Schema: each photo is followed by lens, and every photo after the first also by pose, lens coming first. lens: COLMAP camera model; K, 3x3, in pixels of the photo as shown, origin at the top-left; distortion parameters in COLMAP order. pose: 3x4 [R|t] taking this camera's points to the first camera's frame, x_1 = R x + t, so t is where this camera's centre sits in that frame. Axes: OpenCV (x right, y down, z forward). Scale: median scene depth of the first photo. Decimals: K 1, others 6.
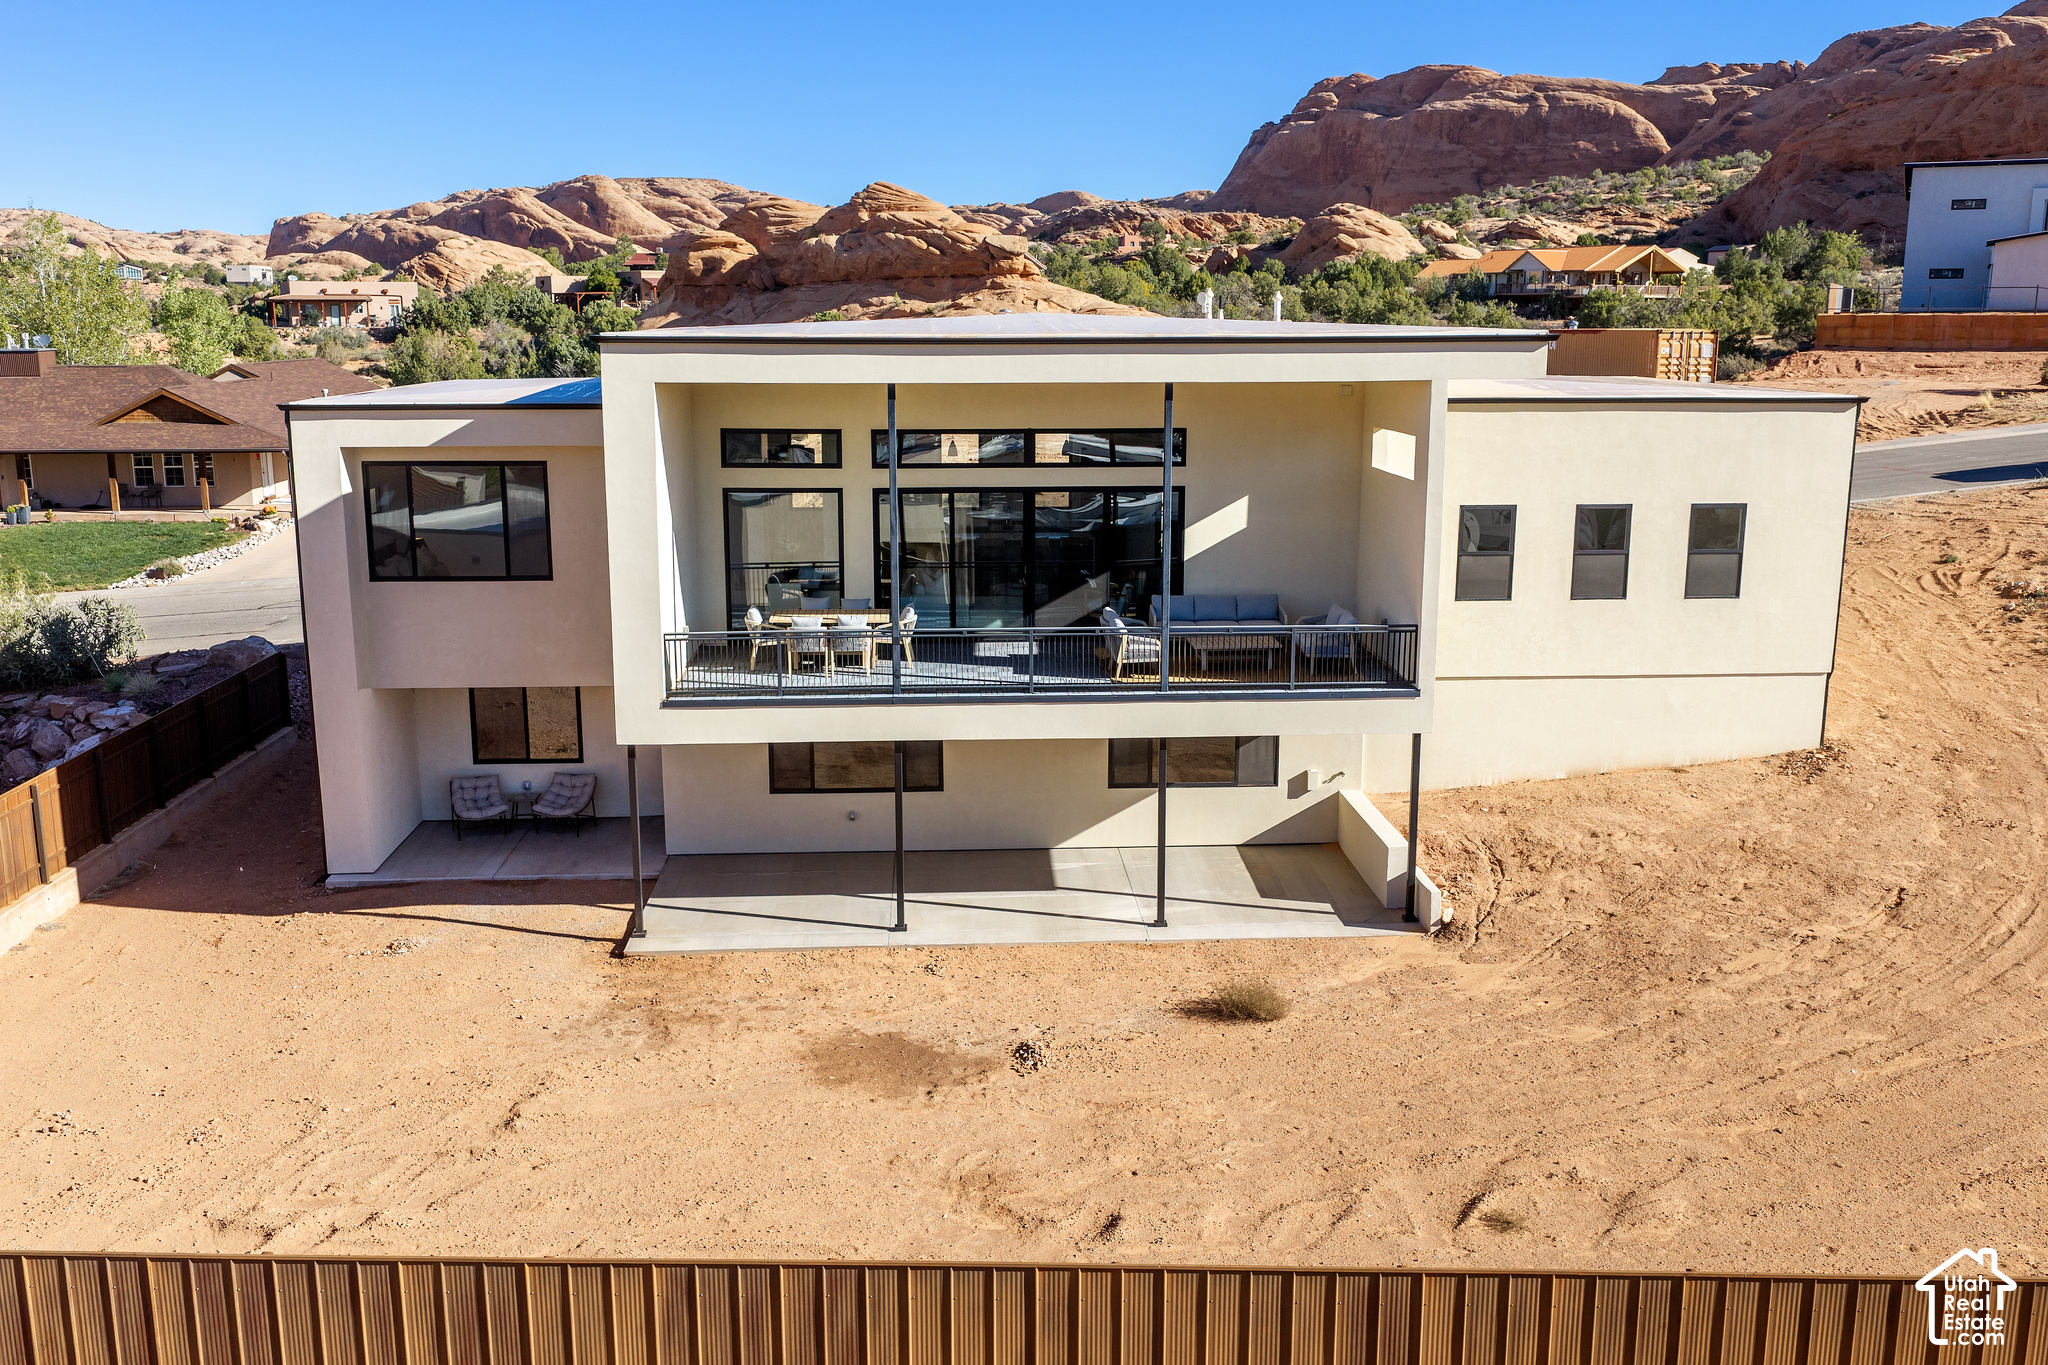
lens RADIAL K [[1704.6, 0, 1019.7], [0, 1704.6, 842.6], [0, 0, 1]] dist [0.003219, 0.001482]
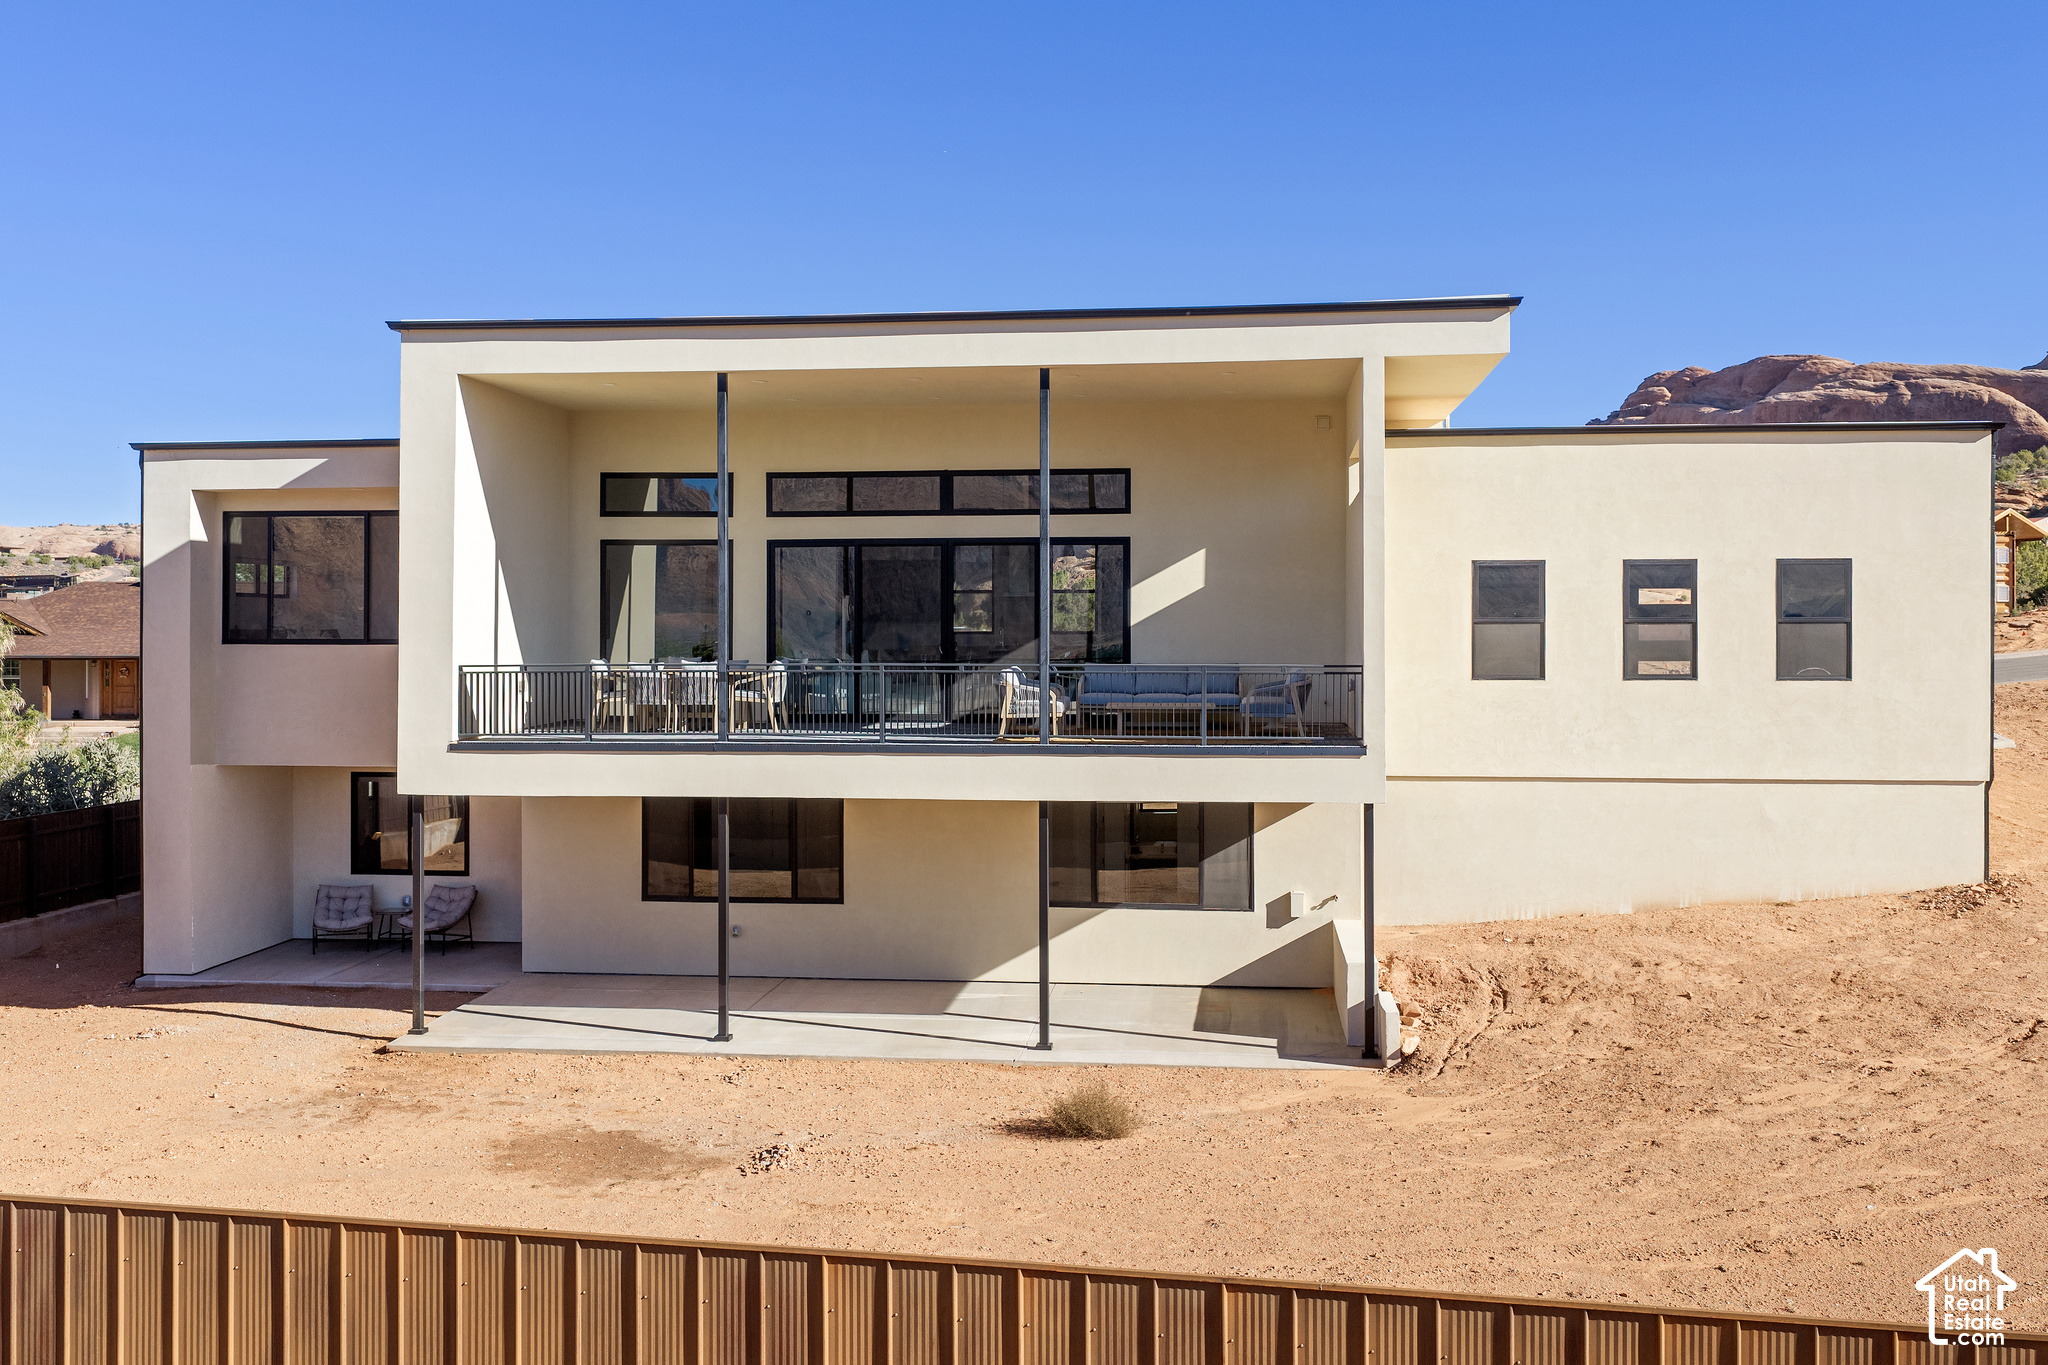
lens RADIAL K [[1868.2, 0, 1021.2], [0, 1868.2, 808.1], [0, 0, 1]] dist [0.001903, 0.001571]
pose [[0.985205, 0.020825, -0.170109, 0.207509], [-0.055559, 0.977793, -0.202074, 0.109832], [0.162123, 0.208536, 0.964484, 0.144844]]
